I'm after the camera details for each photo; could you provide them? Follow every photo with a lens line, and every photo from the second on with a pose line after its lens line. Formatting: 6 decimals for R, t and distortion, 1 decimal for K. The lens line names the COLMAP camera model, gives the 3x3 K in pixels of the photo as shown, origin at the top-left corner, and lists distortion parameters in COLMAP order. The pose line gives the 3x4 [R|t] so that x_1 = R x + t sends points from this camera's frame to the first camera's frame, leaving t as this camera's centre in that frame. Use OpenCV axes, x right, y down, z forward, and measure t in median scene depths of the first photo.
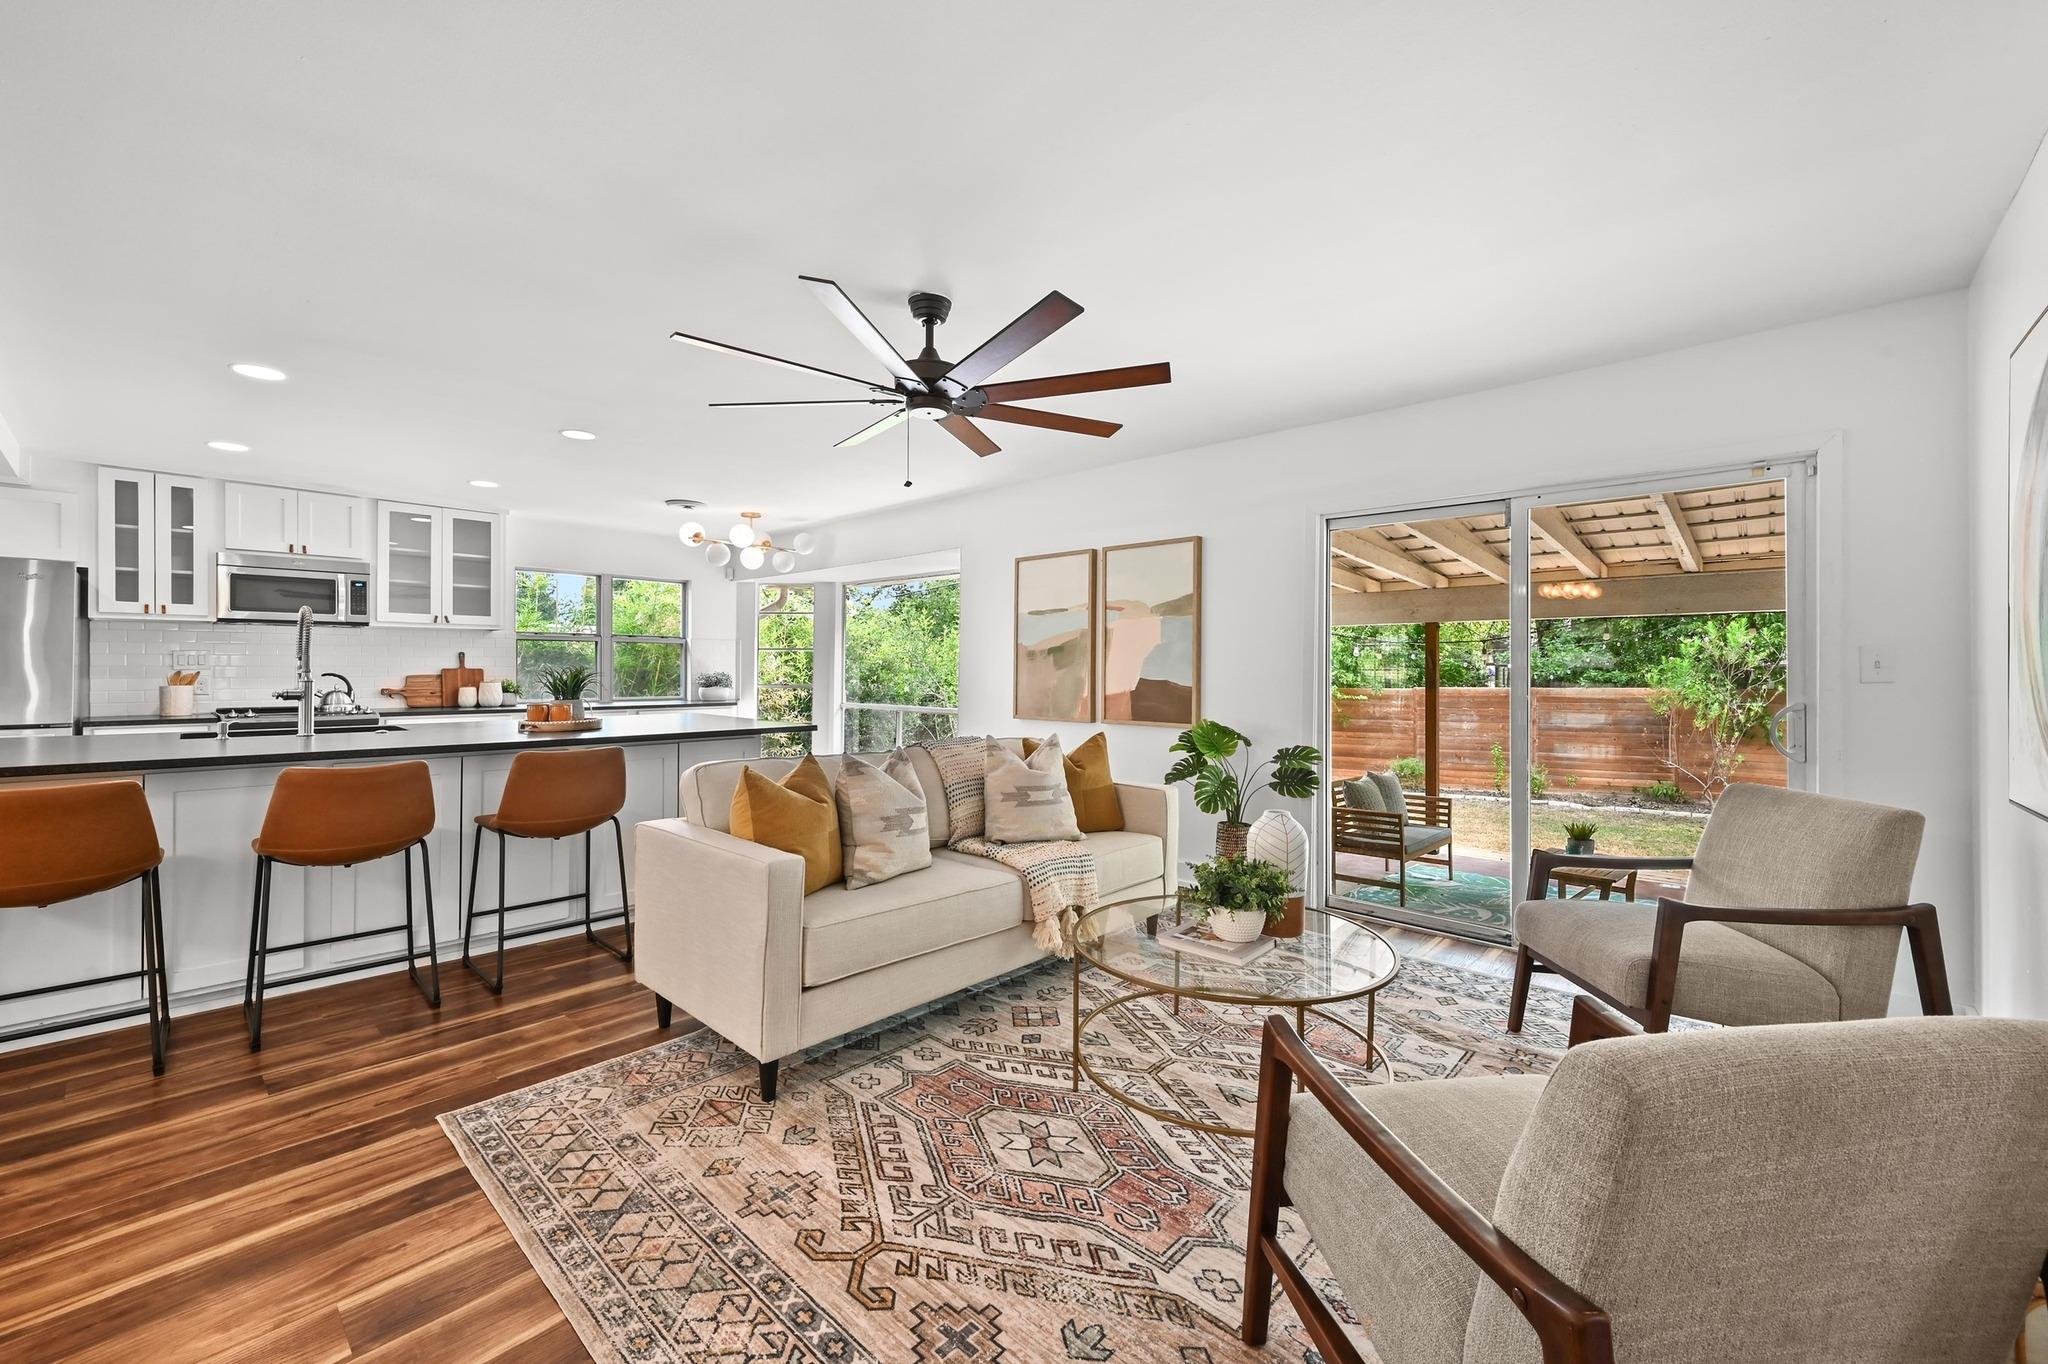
lens RADIAL K [[818.6, 0, 1028.4], [0, 818.6, 670.5], [0, 0, 1]] dist [0.000893, 0.000367]
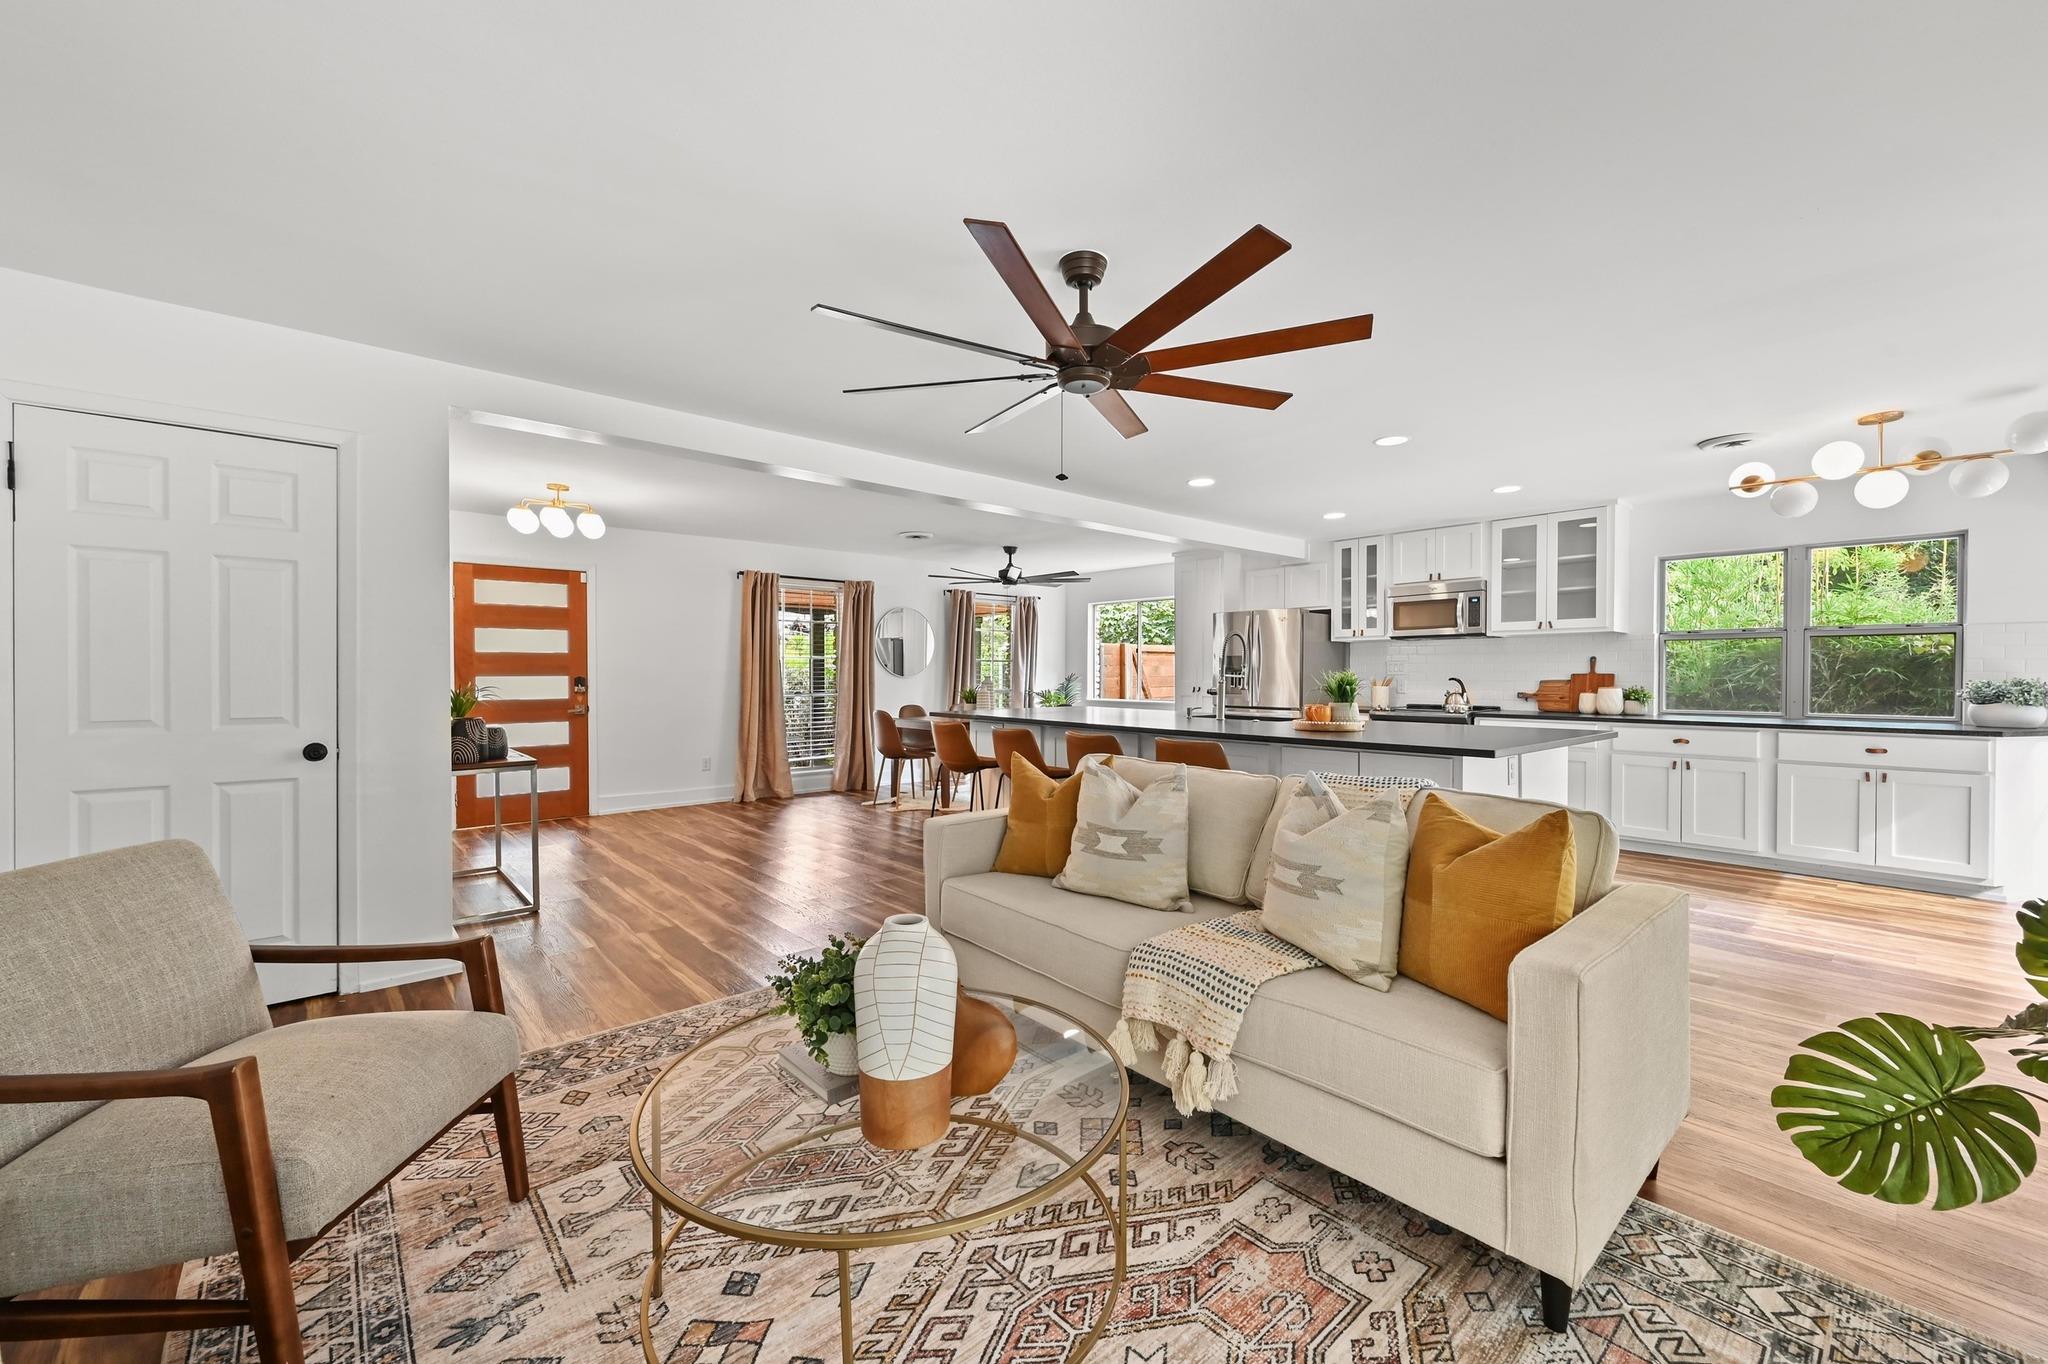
lens RADIAL K [[818.6, 0, 1024.1], [0, 818.6, 680.3], [0, 0, 1]] dist [0.000893, 0.000367]
pose [[-0.110954, 0.005894, -0.993808, 0.438380], [-0.002078, 0.999979, 0.006163, 0.000981], [0.993823, 0.002749, -0.110939, 0.580259]]
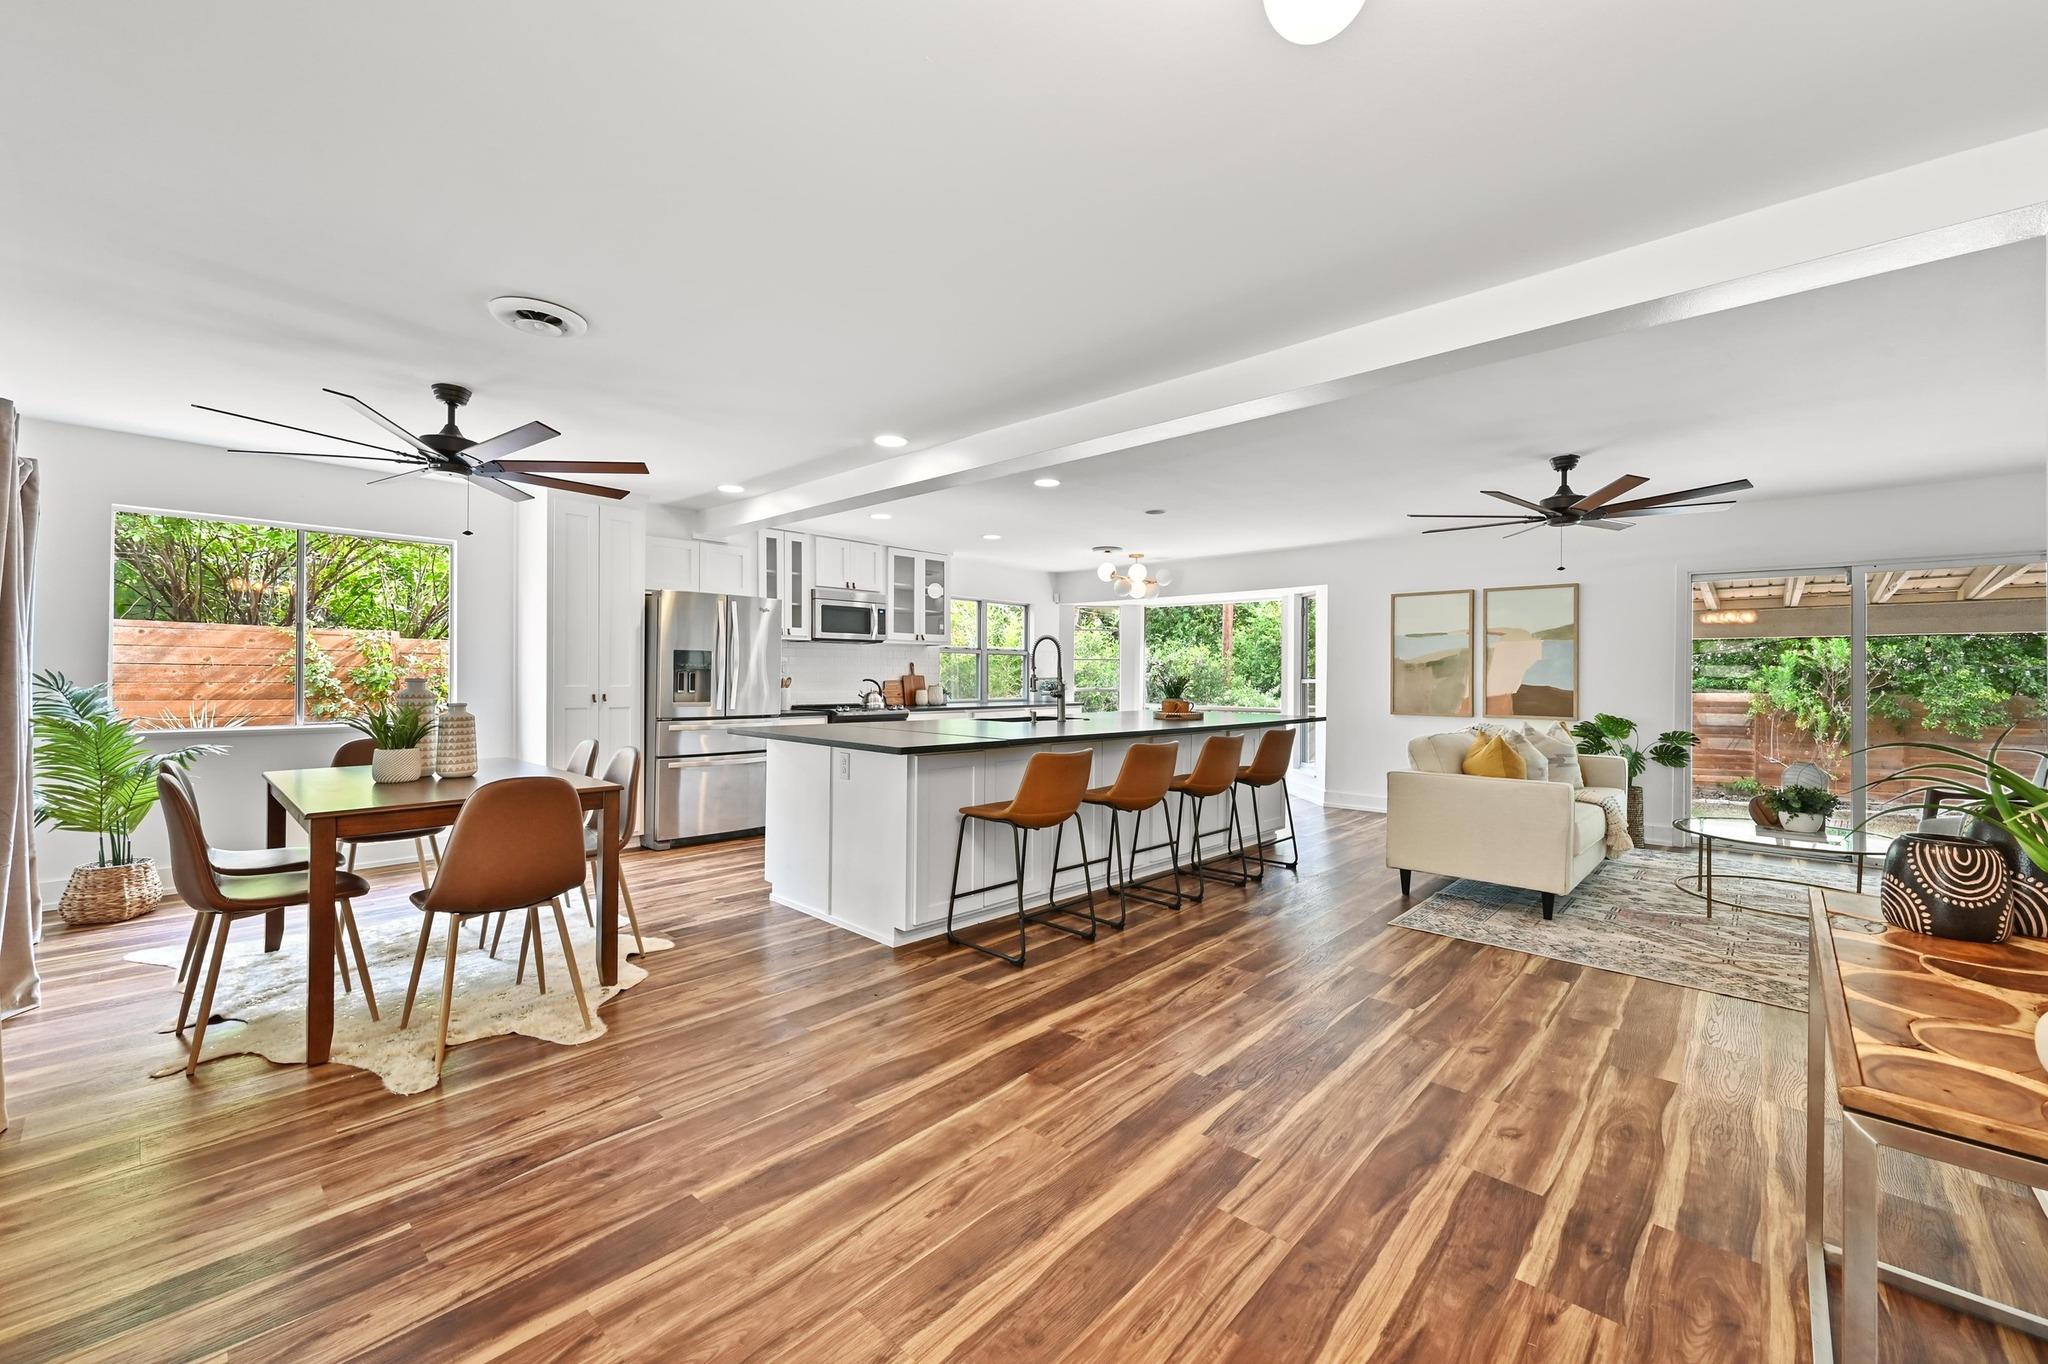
lens RADIAL K [[818.6, 0, 1023.4], [0, 818.6, 674.7], [0, 0, 1]] dist [0.000893, 0.000367]
pose [[0.999975, 0.002369, 0.006658, -0.687517], [-0.002356, 0.999995, -0.001923, -0.001947], [-0.006663, 0.001907, 0.999976, -0.364396]]
